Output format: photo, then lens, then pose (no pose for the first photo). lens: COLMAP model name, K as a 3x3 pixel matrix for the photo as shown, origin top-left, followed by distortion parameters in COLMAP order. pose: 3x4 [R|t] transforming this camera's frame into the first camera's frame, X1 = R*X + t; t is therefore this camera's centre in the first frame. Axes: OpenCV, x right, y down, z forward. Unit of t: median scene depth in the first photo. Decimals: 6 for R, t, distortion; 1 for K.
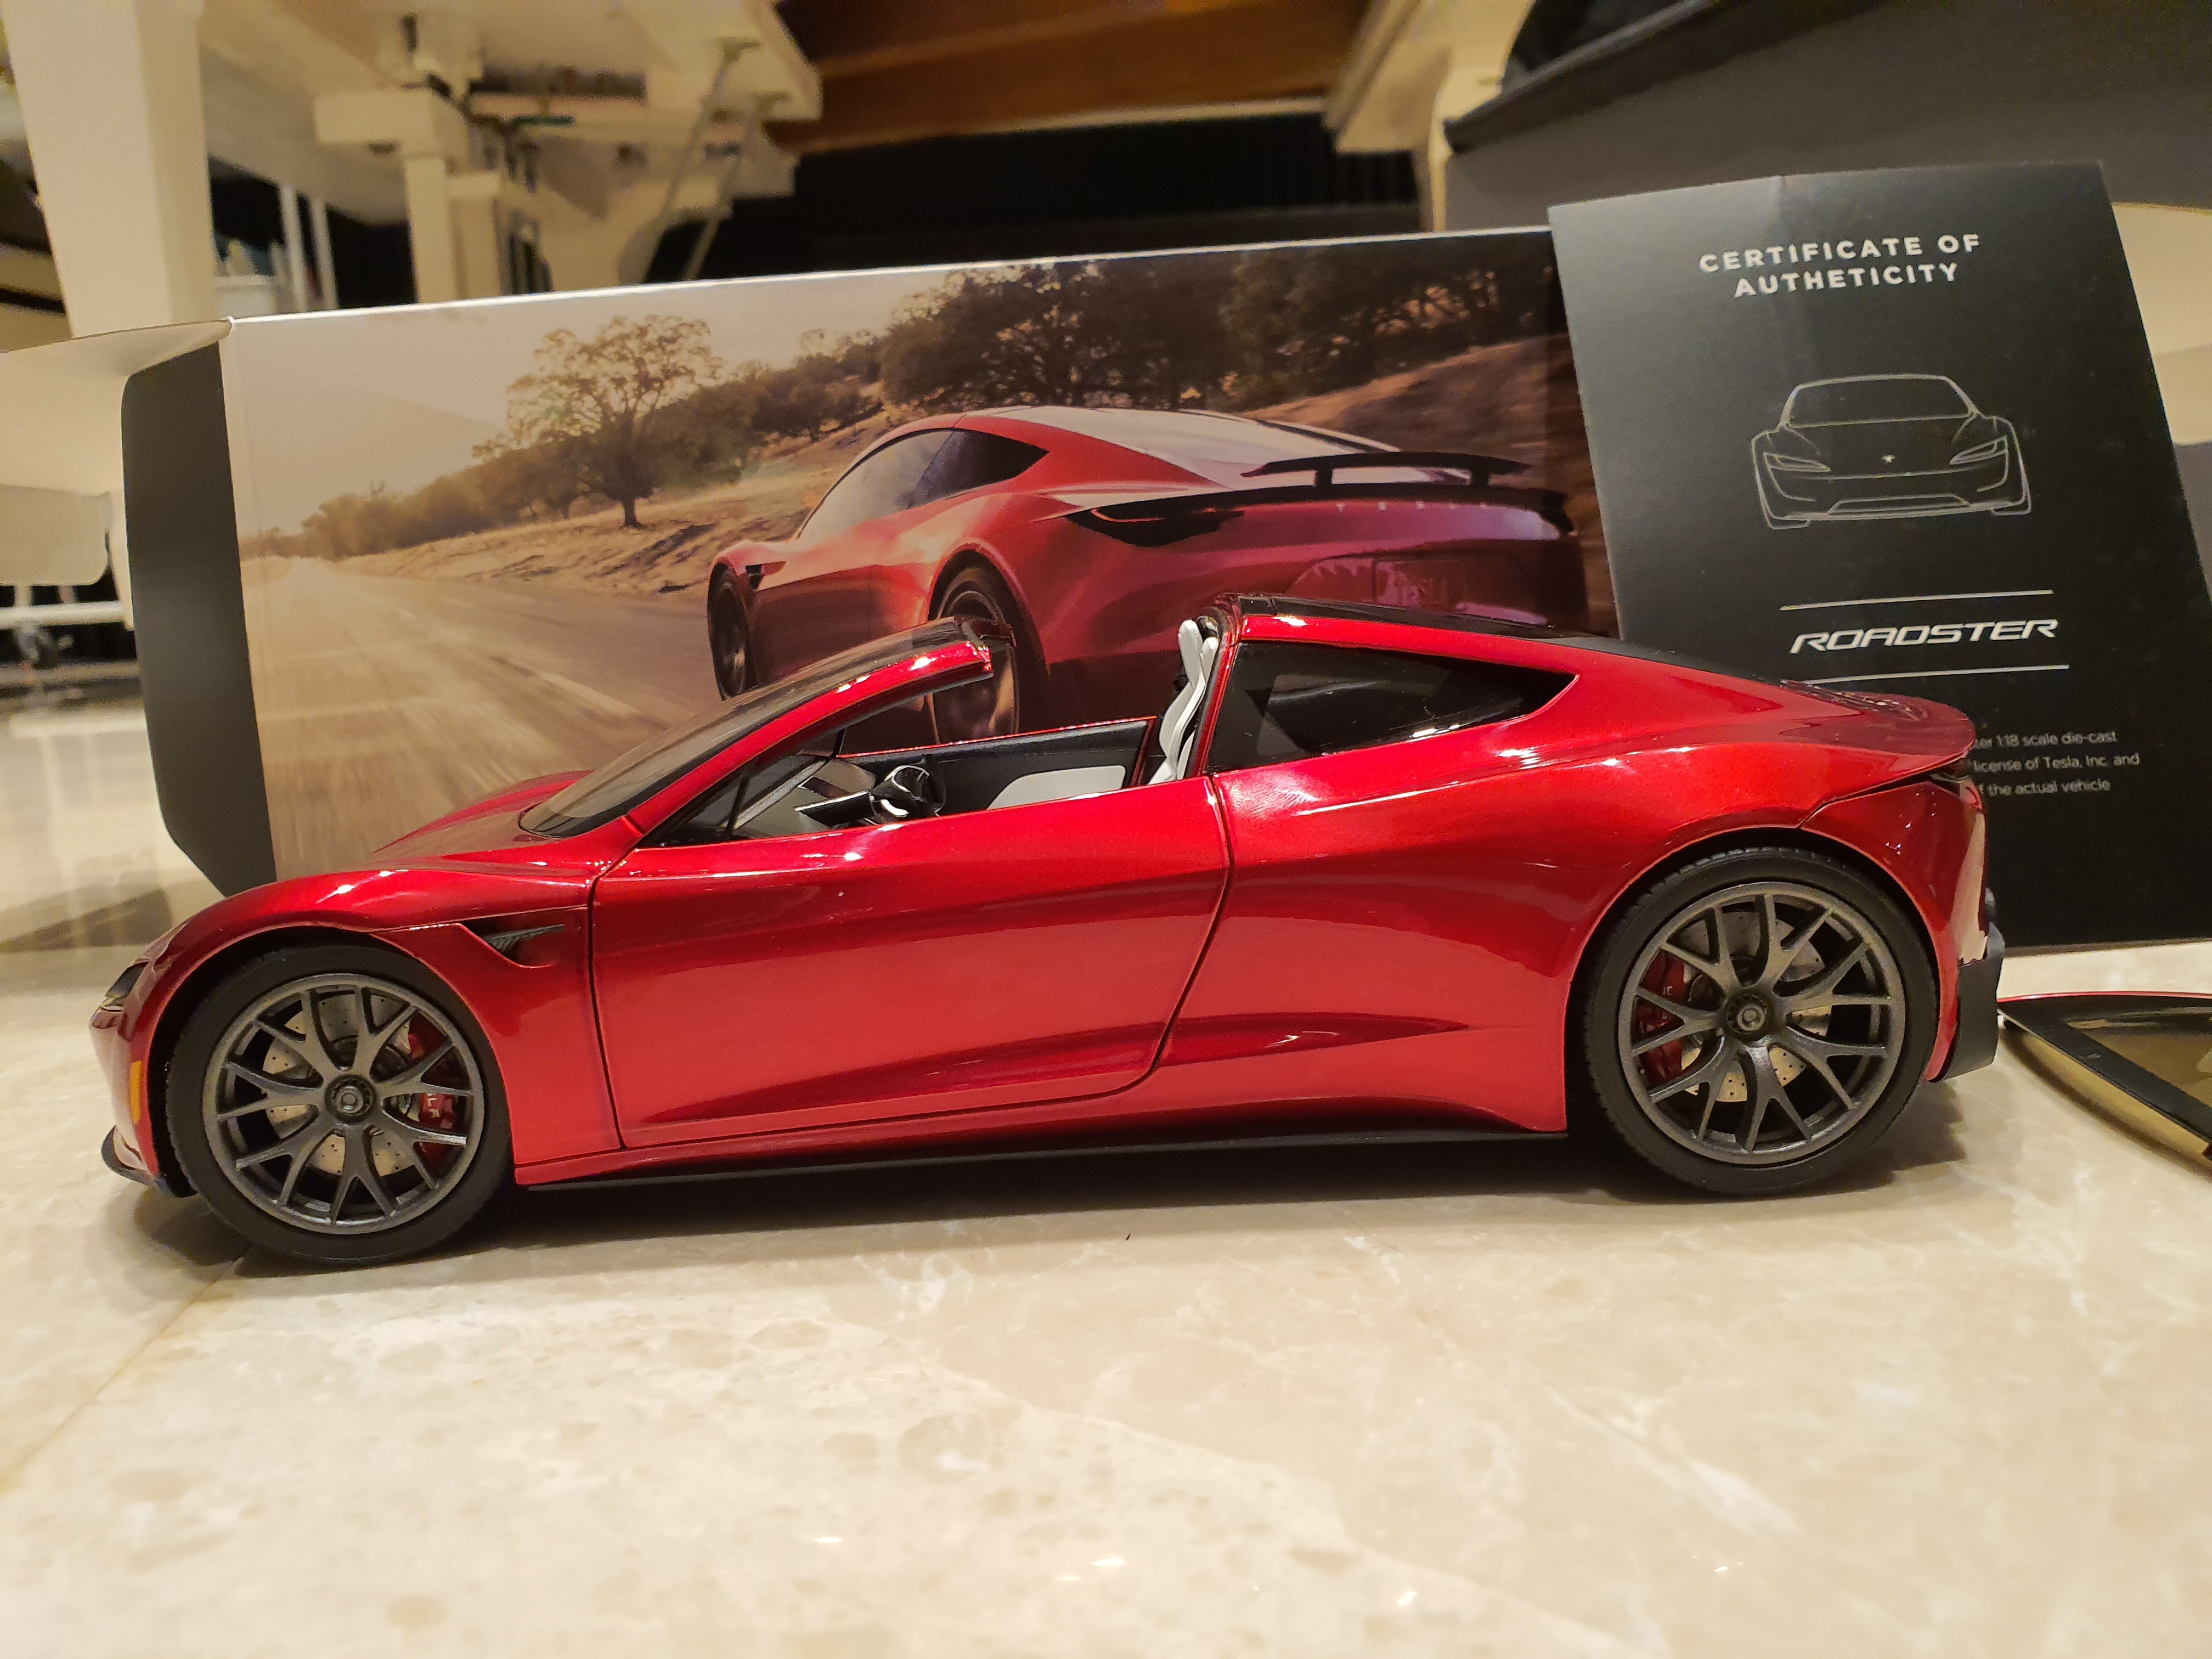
lens RADIAL K [[1852.6, 0, 1104.7], [0, 1852.6, 780.5], [0, 0, 1]] dist [-0.058274, 0.072631]
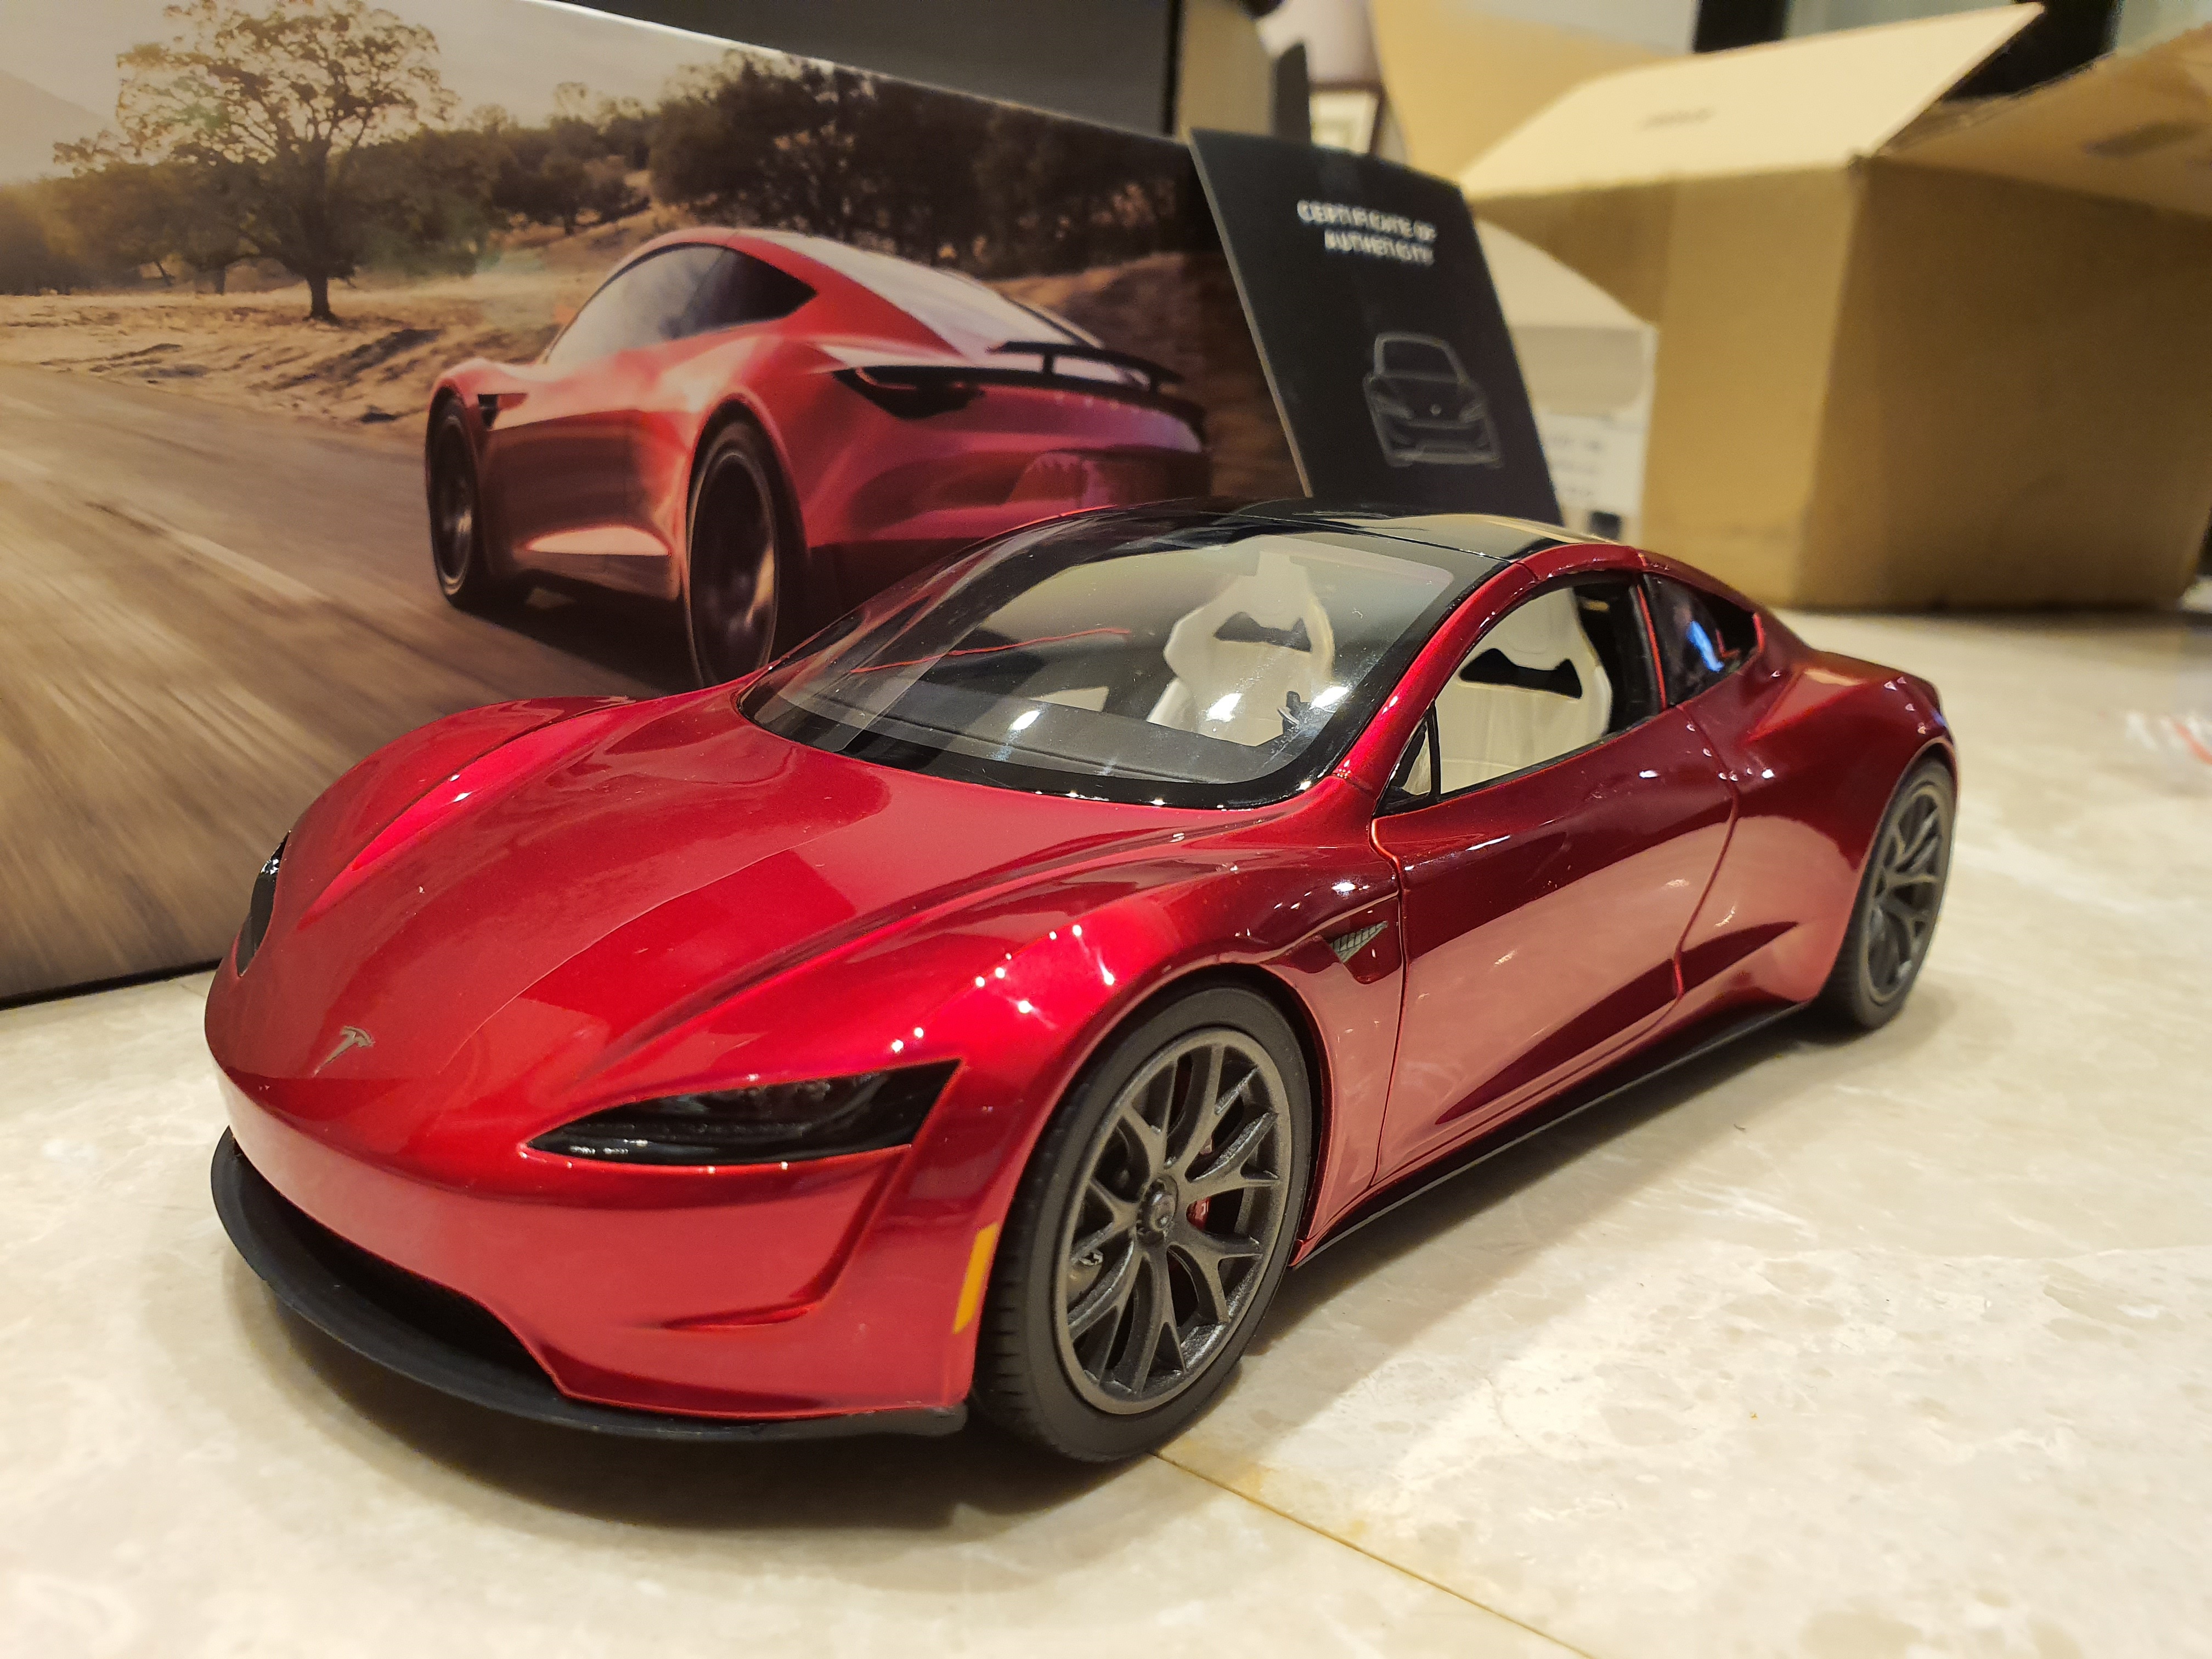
lens RADIAL K [[1852.6, 0, 1088.7], [0, 1852.6, 815.3], [0, 0, 1]] dist [-0.058274, 0.072631]
pose [[0.638543, -0.070412, 0.766359, -0.602009], [-0.000366, 0.995778, 0.091796, -0.019477], [-0.769586, -0.058896, 0.635821, 0.353537]]
